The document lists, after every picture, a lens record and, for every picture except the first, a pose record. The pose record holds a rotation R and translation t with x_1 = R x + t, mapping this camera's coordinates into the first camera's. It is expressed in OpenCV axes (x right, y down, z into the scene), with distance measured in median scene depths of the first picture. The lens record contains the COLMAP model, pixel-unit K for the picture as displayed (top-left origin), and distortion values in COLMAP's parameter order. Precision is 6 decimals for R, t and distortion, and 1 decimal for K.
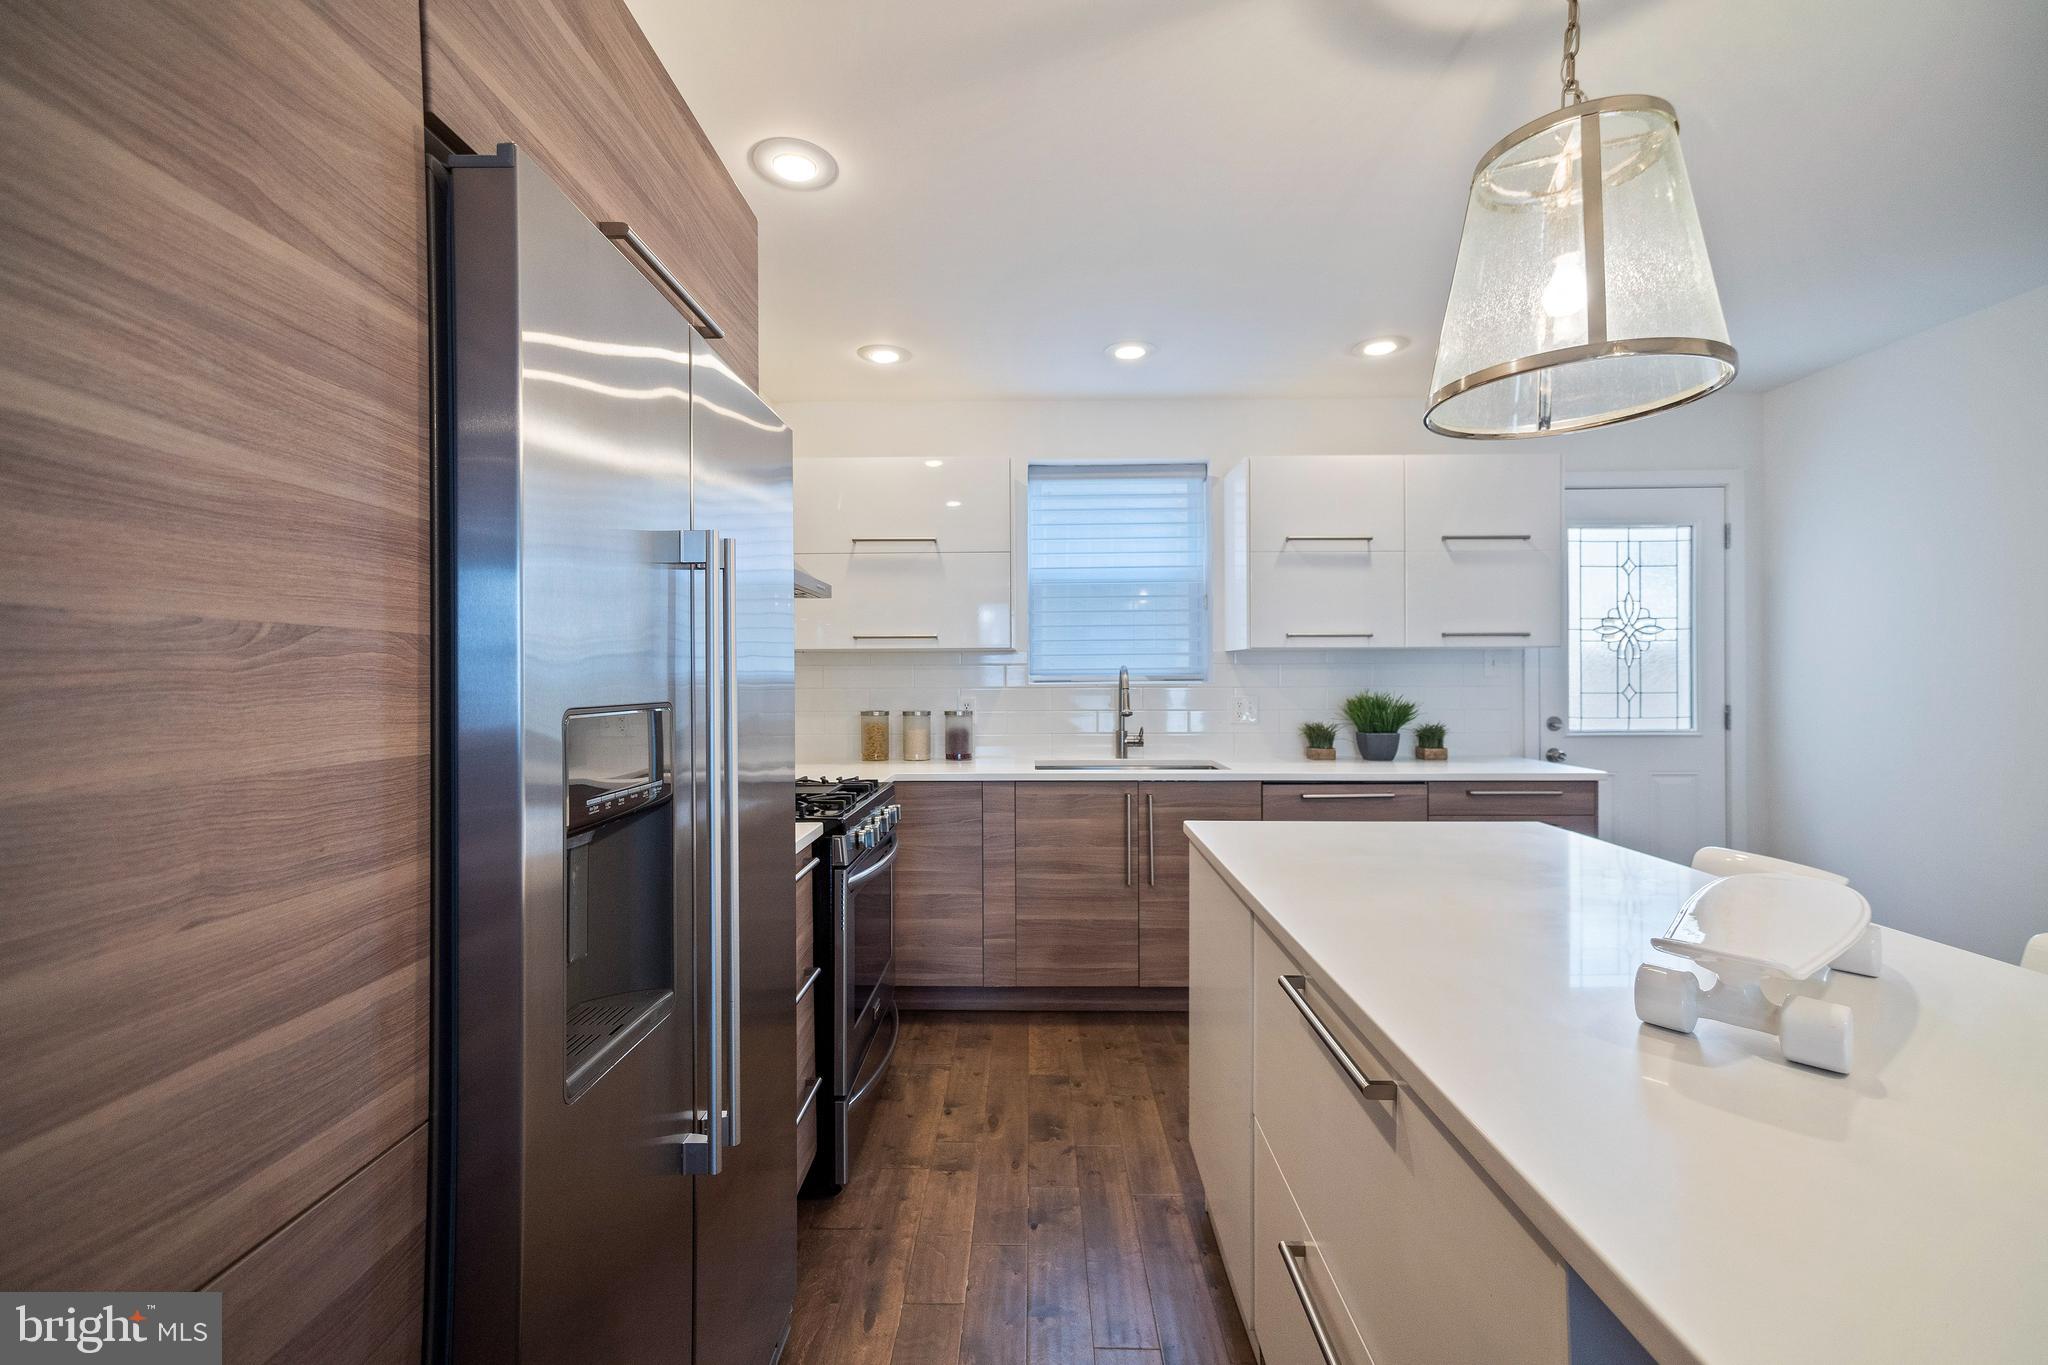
lens RADIAL K [[863.6, 0, 1025.1], [0, 863.6, 674.4], [0, 0, 1]] dist [0.016115, 0.000635]
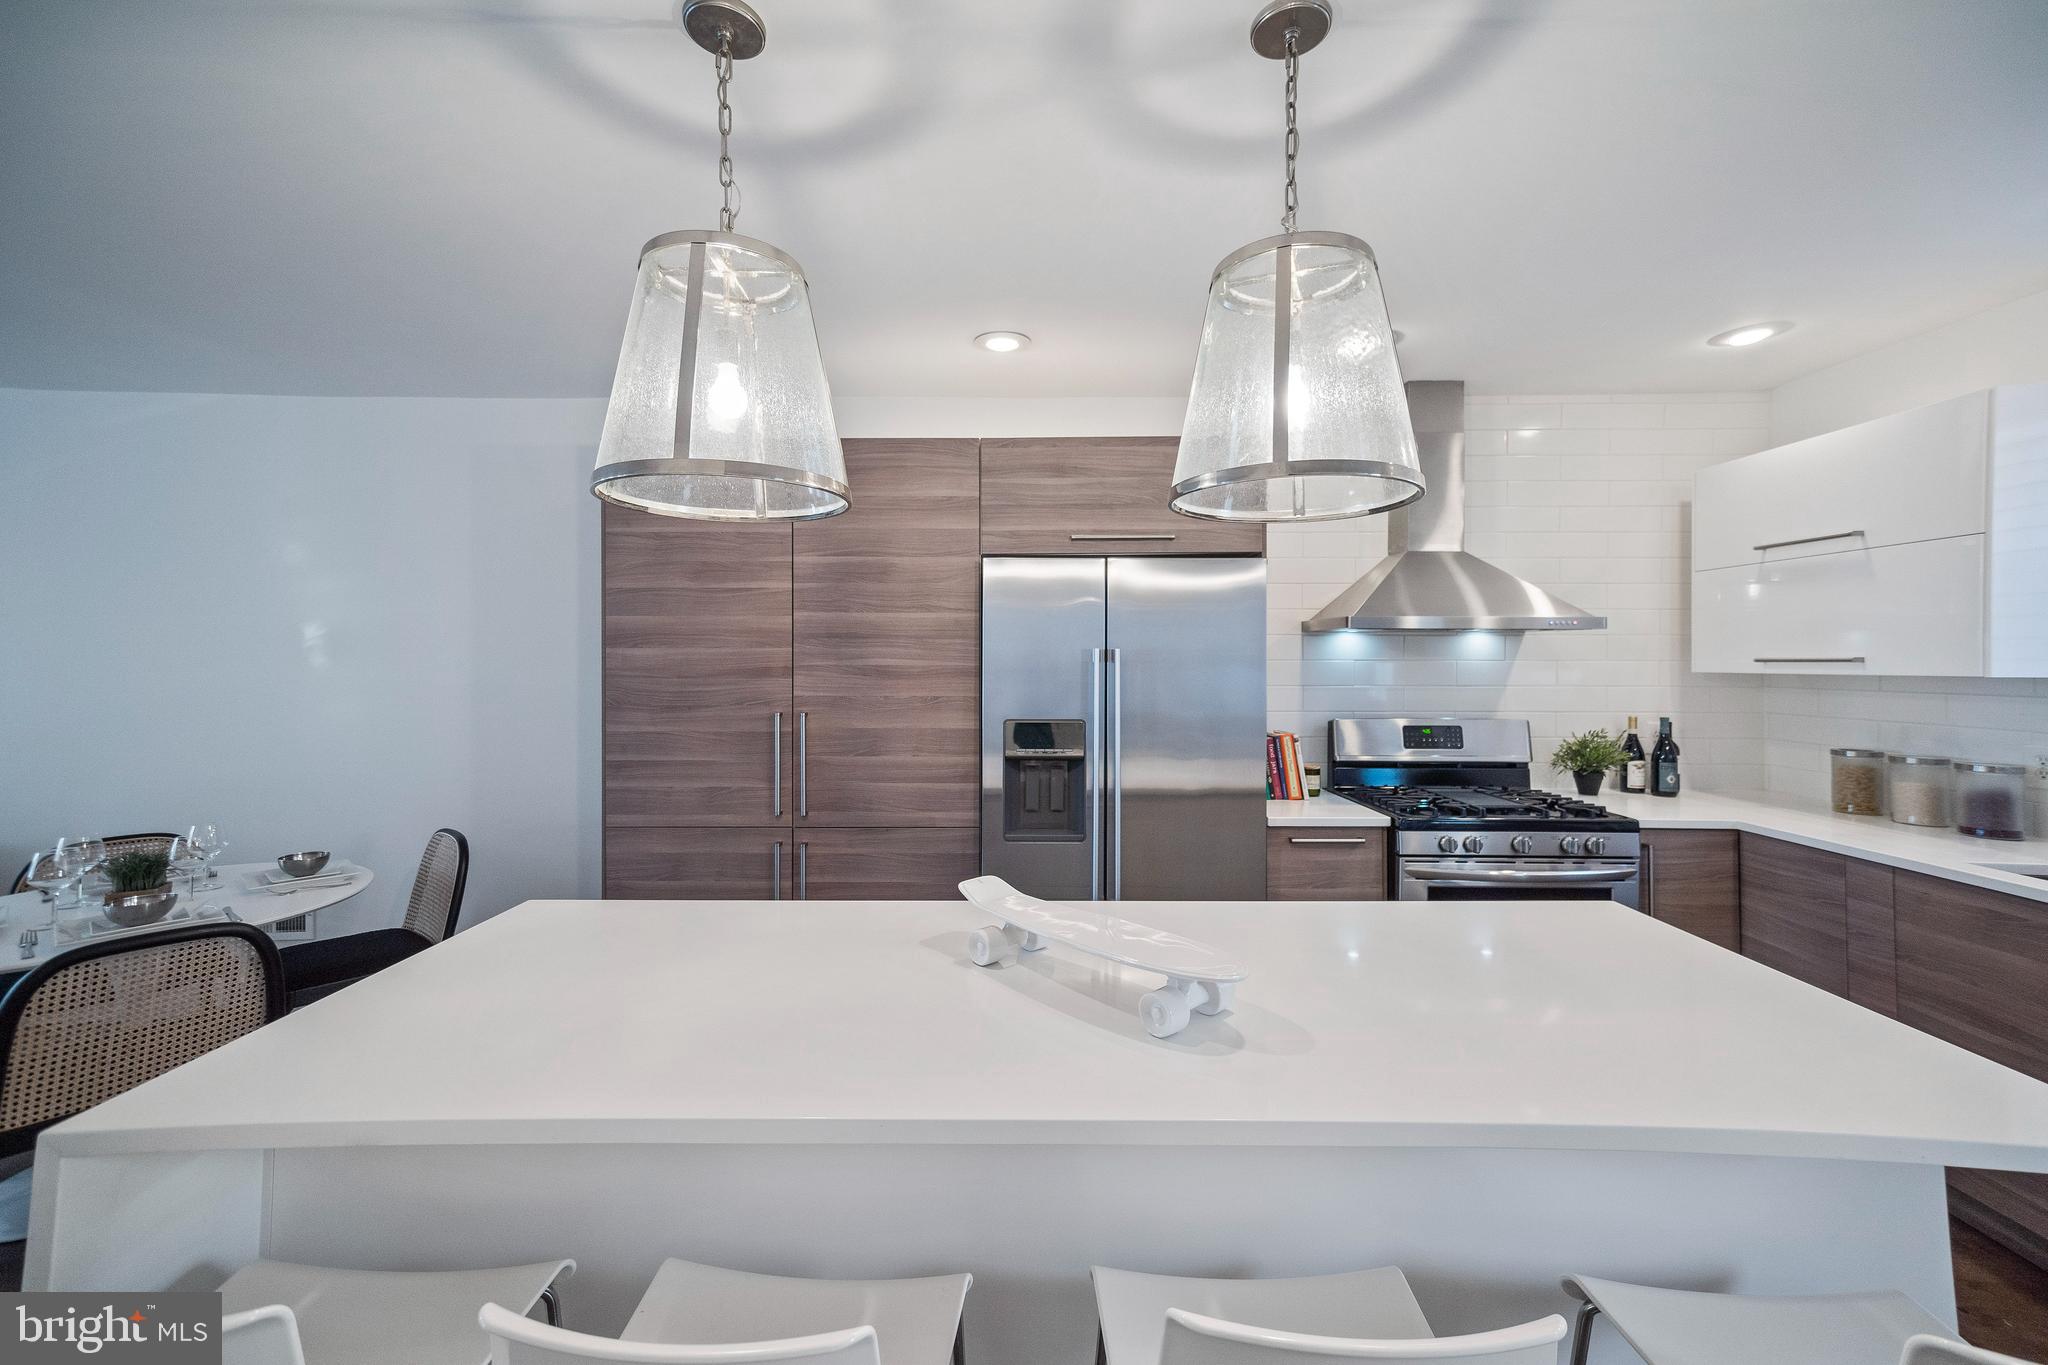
lens RADIAL K [[841.5, 0, 1018.2], [0, 841.5, 654.6], [0, 0, 1]] dist [0.002471, 0.000614]
pose [[0.001914, -0.001145, -0.999998, 0.638014], [0.001632, 0.999998, -0.001142, -0.048258], [0.999997, -0.001630, 0.001916, 0.256440]]
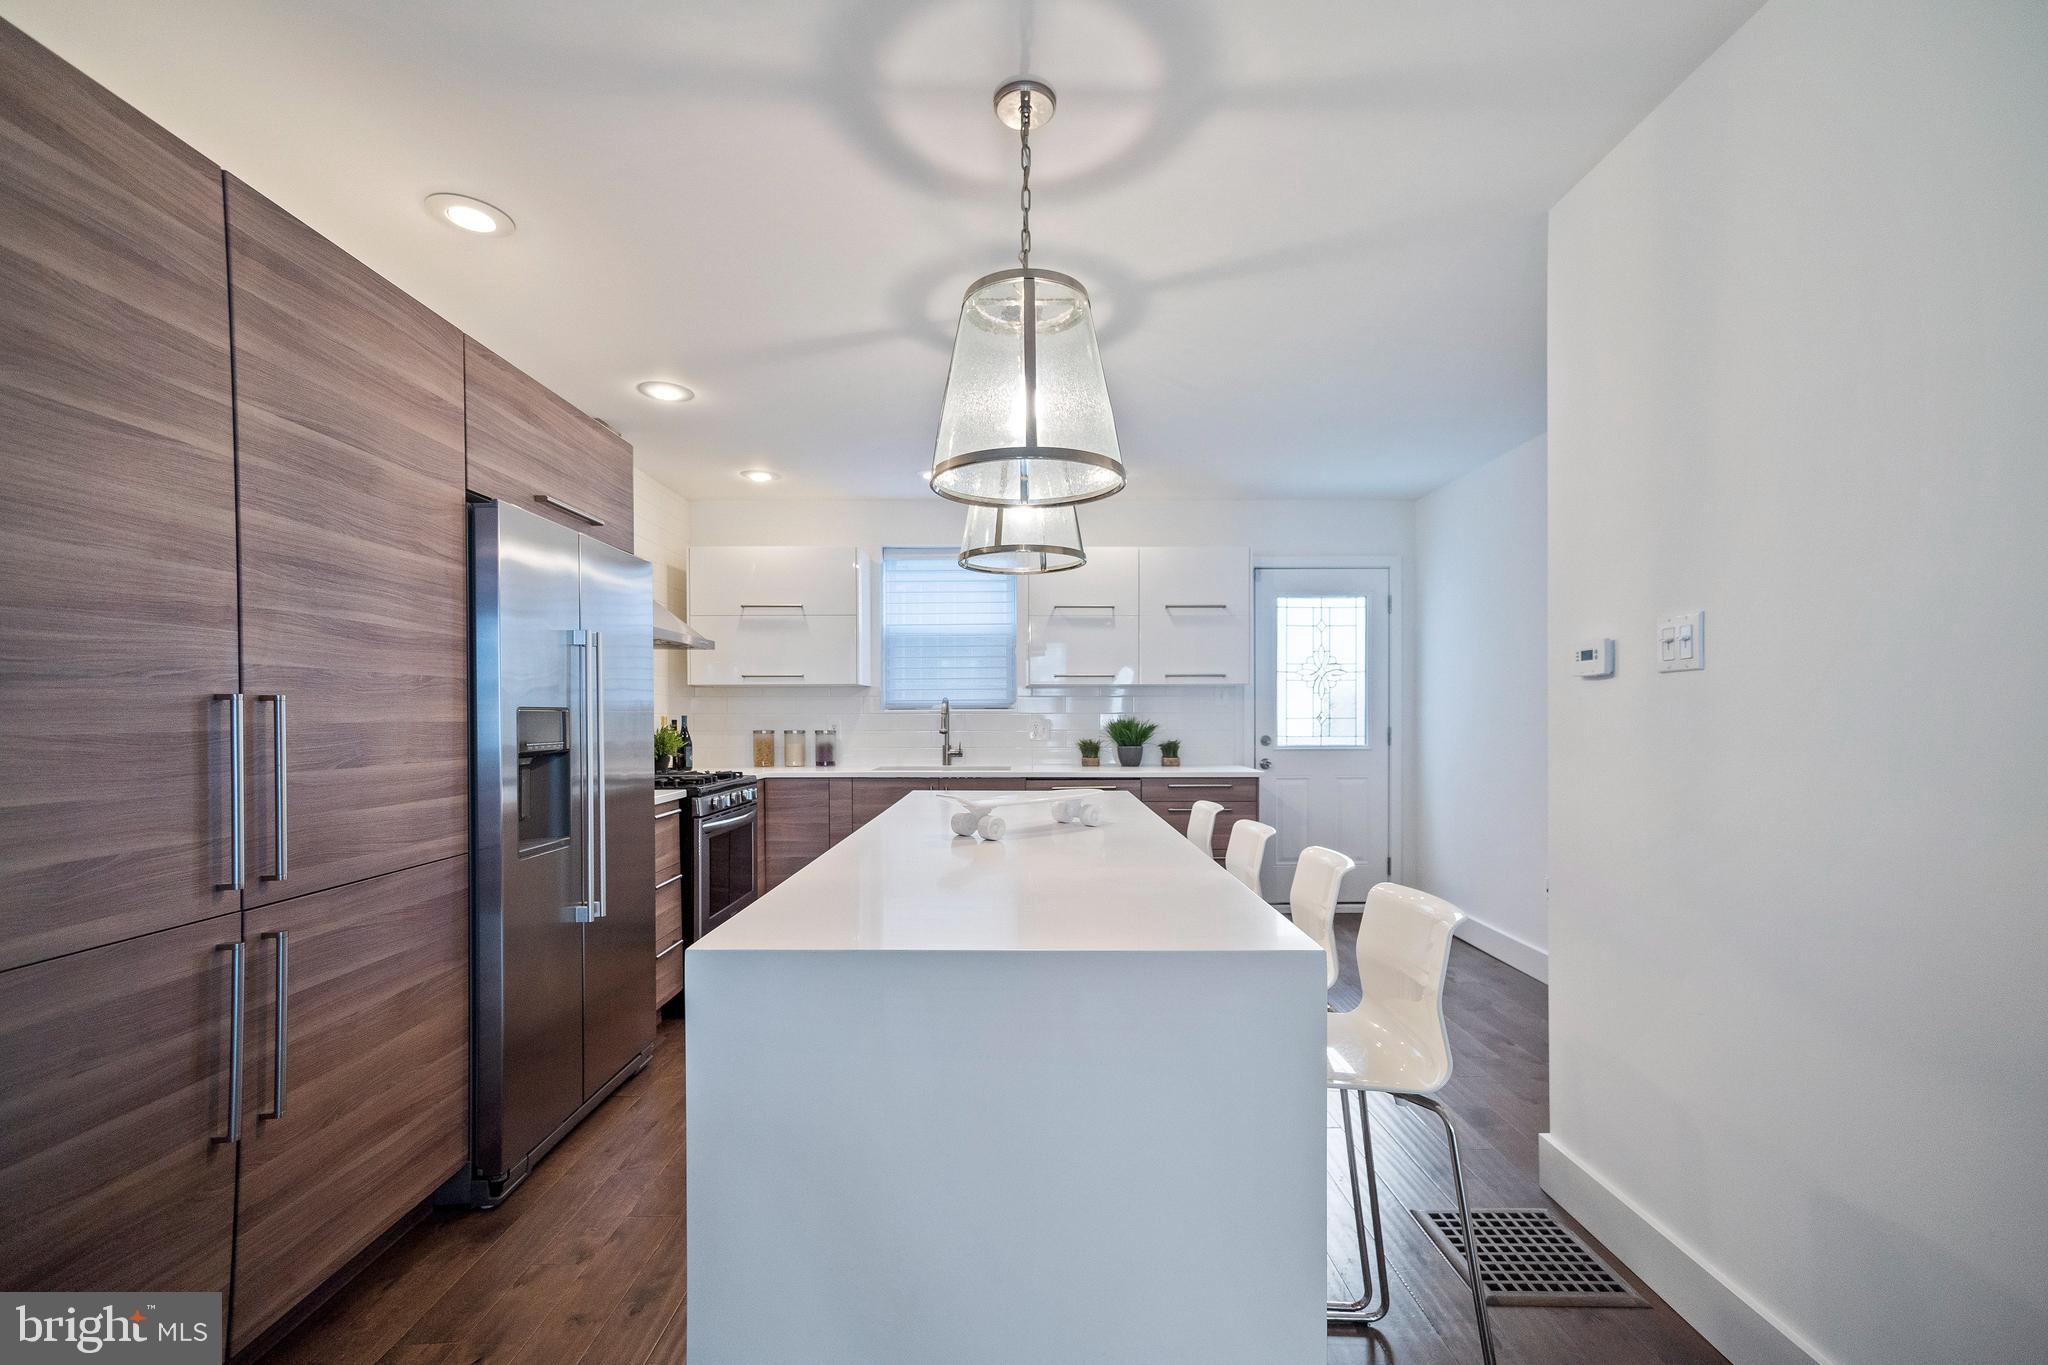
lens RADIAL K [[863.6, 0, 1024.3], [0, 863.6, 719.3], [0, 0, 1]] dist [0.016115, 0.000635]
pose [[0.999869, 0.001880, 0.016071, 0.231135], [-0.002040, 0.999949, 0.009913, 0.011802], [-0.016052, -0.009944, 0.999822, -0.397267]]
